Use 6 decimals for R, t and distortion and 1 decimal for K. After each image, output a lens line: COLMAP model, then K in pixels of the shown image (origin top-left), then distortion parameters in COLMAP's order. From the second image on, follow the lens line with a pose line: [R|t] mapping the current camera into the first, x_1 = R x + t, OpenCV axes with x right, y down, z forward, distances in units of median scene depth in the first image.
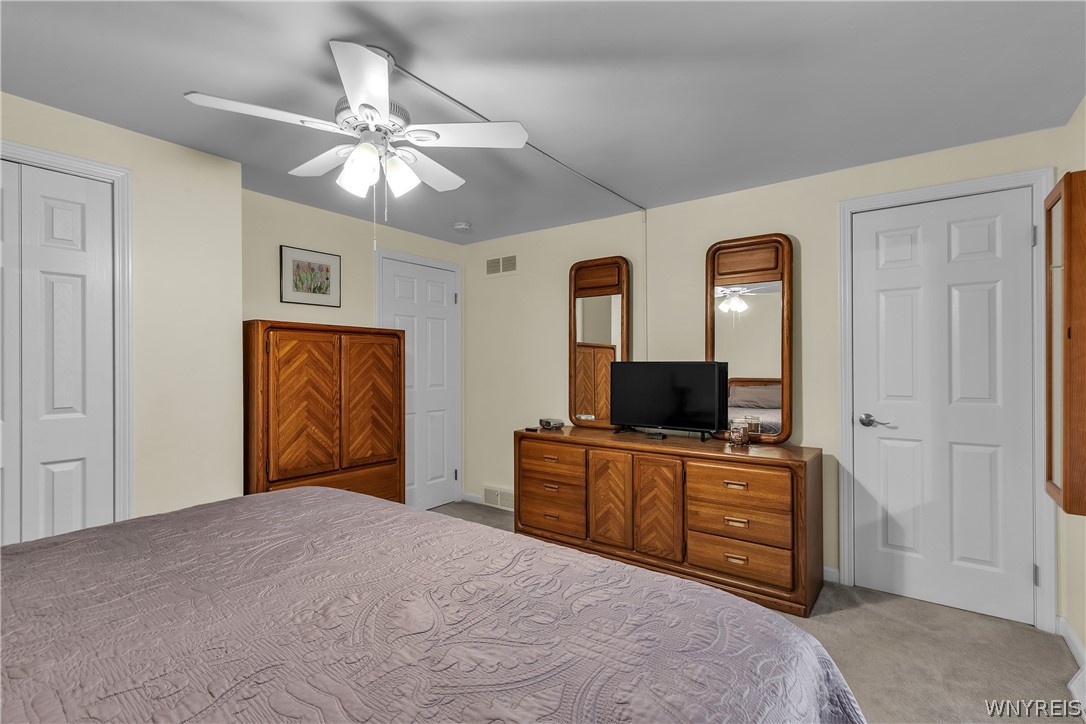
lens RADIAL K [[498.7, 0, 543.0], [0, 498.7, 362.0], [0, 0, 1]] dist [0.000454, 0.000250]
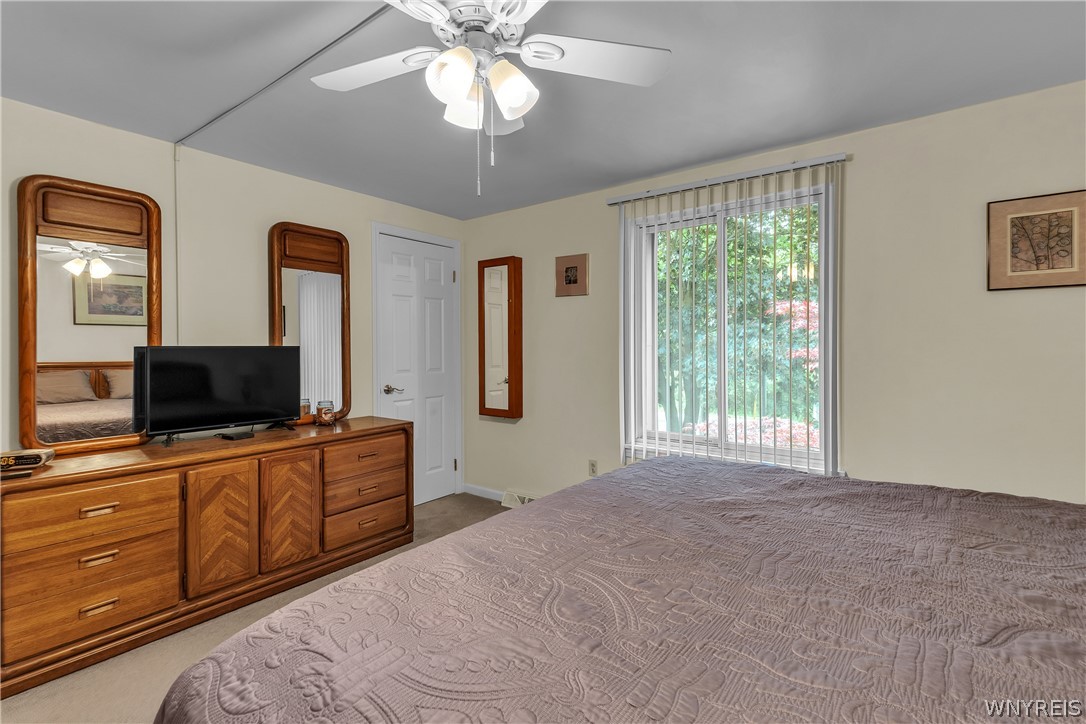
lens RADIAL K [[504.8, 0, 542.5], [0, 504.8, 326.9], [0, 0, 1]] dist [-0.000208, -0.000191]
pose [[-0.002017, 0.036115, 0.999346, -0.675904], [-0.005729, 0.999331, -0.036126, -0.005467], [-0.999982, -0.005798, -0.001809, 0.541637]]
